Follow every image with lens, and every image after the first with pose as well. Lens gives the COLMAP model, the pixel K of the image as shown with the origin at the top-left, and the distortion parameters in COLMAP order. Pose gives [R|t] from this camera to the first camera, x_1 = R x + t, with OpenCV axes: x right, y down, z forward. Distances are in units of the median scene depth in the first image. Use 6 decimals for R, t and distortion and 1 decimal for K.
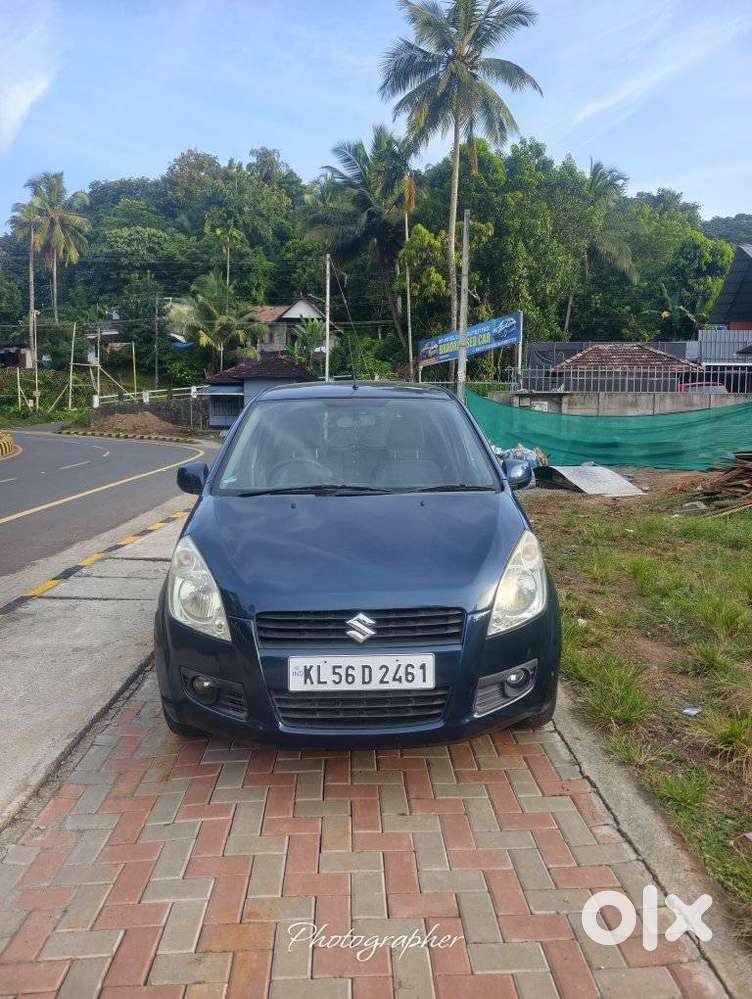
lens RADIAL K [[690.8, 0, 382.6], [0, 690.8, 506.9], [0, 0, 1]] dist [0.005561, -0.031164]
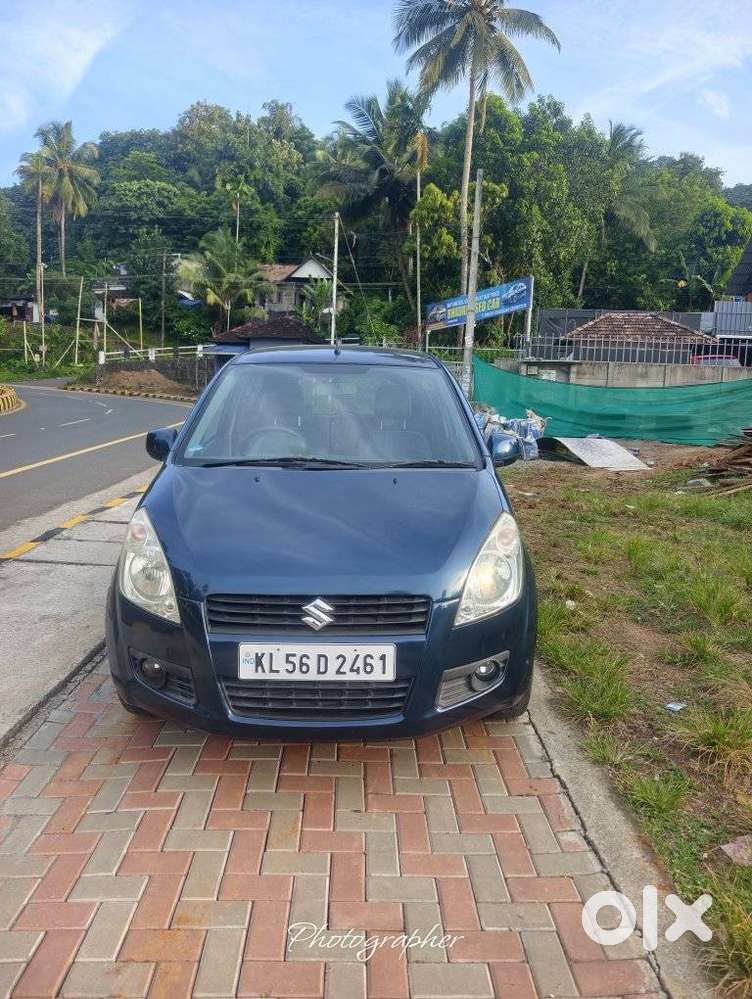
lens RADIAL K [[693.1, 0, 378.3], [0, 693.1, 500.3], [0, 0, 1]] dist [0.000227, -0.024810]
pose [[0.999471, 0.029571, -0.013555, 0.004310], [-0.028988, 0.998723, 0.041378, -0.001445], [0.014762, -0.040963, 0.999052, 0.005381]]
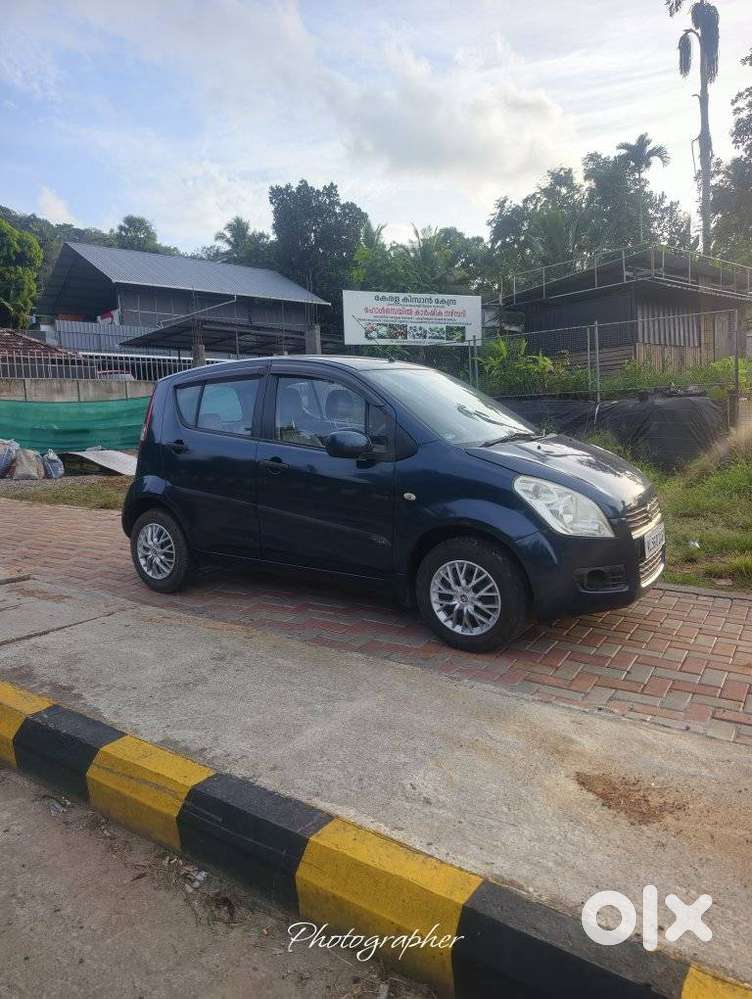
lens RADIAL K [[697.6, 0, 348.5], [0, 697.6, 495.4], [0, 0, 1]] dist [0.000779, -0.042748]
pose [[0.608077, -0.117356, 0.785156, -0.124621], [0.120528, 0.991196, 0.054807, -0.002804], [-0.784675, 0.061306, 0.616868, 0.040471]]
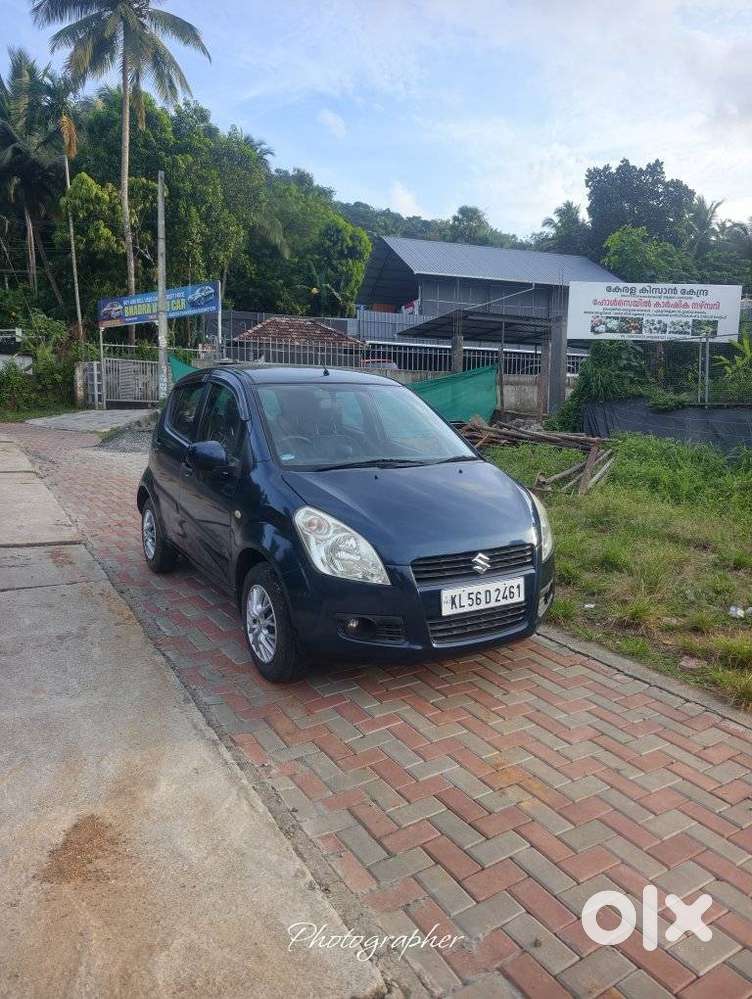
lens RADIAL K [[692.5, 0, 383.1], [0, 692.5, 496.5], [0, 0, 1]] dist [0.004011, -0.031977]
pose [[0.875293, -0.054948, 0.480461, -0.062448], [0.038915, 0.998305, 0.043276, -0.001667], [-0.482025, -0.019182, 0.875948, -0.007180]]
